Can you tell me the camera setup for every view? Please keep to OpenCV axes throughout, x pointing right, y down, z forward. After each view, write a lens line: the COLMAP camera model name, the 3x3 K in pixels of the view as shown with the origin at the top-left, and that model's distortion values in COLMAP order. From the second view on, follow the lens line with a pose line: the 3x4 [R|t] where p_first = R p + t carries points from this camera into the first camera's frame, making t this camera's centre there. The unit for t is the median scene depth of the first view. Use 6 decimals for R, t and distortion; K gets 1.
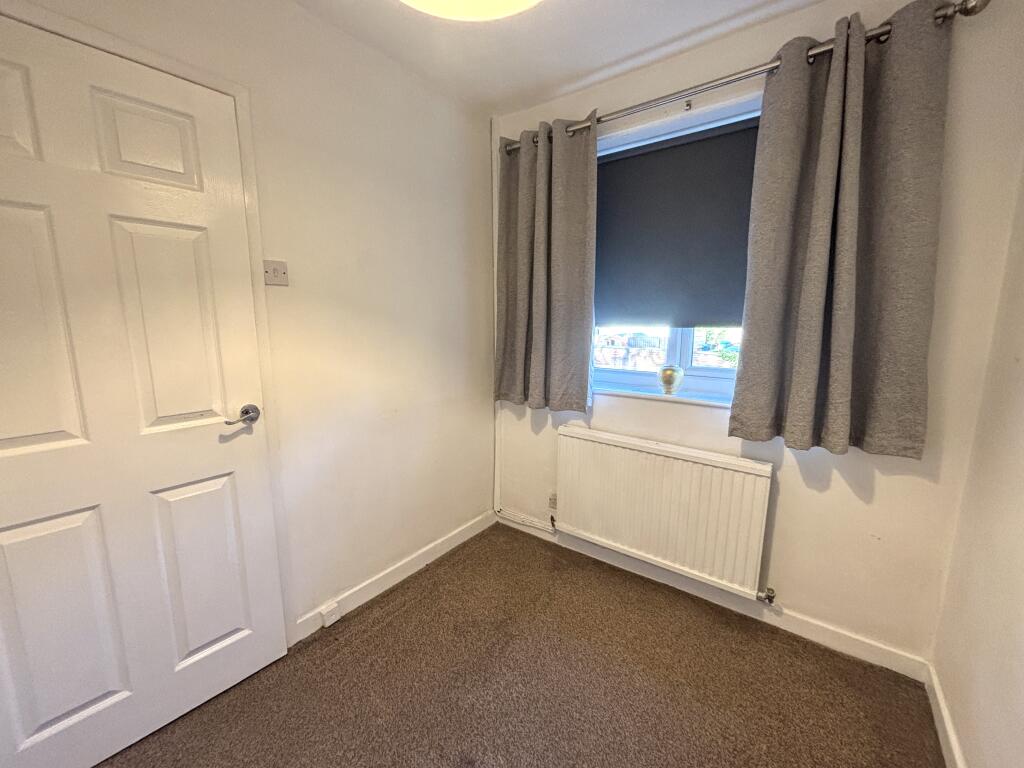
lens RADIAL K [[410.7, 0, 512.3], [0, 410.7, 382.8], [0, 0, 1]] dist [0.002756, -0.000633]
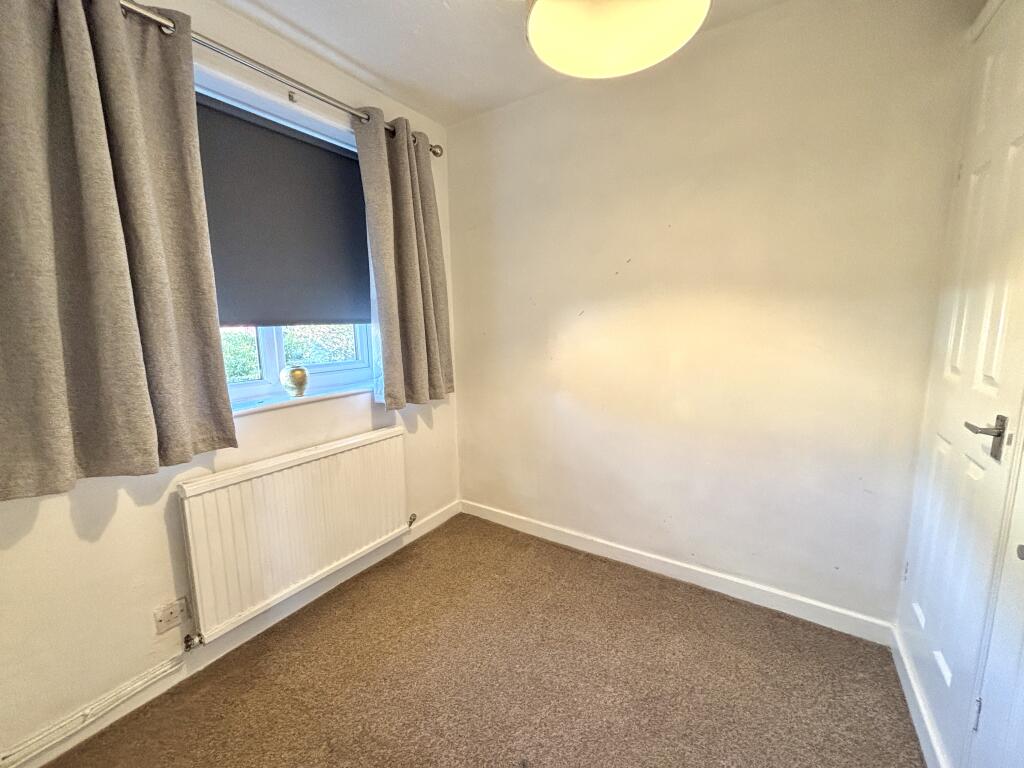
lens RADIAL K [[410.7, 0, 515.0], [0, 410.7, 378.9], [0, 0, 1]] dist [0.002756, -0.000633]
pose [[-0.061511, -0.144021, 0.987661, -0.610170], [0.171151, 0.973356, 0.152594, -0.075576], [-0.983323, 0.178425, -0.035223, 0.583786]]
